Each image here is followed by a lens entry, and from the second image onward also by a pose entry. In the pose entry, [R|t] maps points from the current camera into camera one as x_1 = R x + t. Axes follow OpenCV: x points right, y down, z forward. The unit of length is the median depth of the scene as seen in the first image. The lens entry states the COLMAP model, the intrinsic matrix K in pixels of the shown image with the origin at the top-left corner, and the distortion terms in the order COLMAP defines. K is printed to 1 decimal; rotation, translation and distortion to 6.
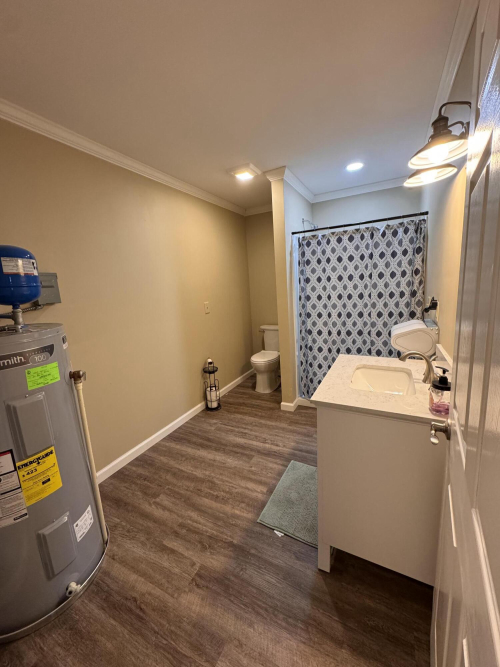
lens RADIAL K [[265.1, 0, 250.0], [0, 265.1, 333.5], [0, 0, 1]] dist [-0.002006, 0.000015]
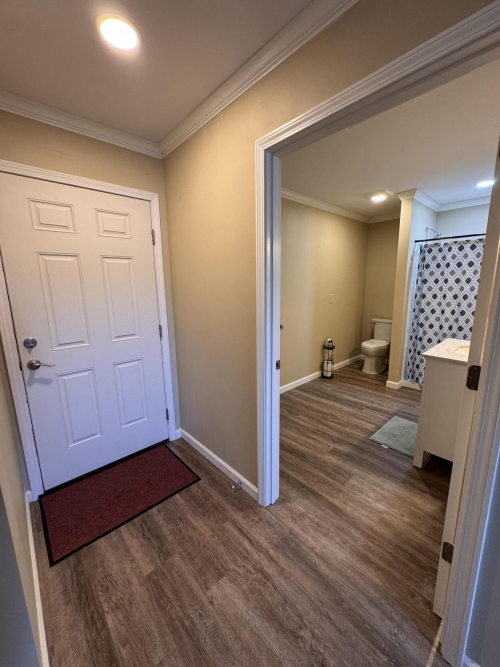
lens RADIAL K [[265.1, 0, 250.0], [0, 265.1, 333.5], [0, 0, 1]] dist [-0.002006, 0.000015]
pose [[0.938571, 0.110117, -0.327045, -0.108038], [-0.104542, 0.993917, 0.034636, 0.075071], [0.328870, 0.001681, 0.944374, -0.388917]]
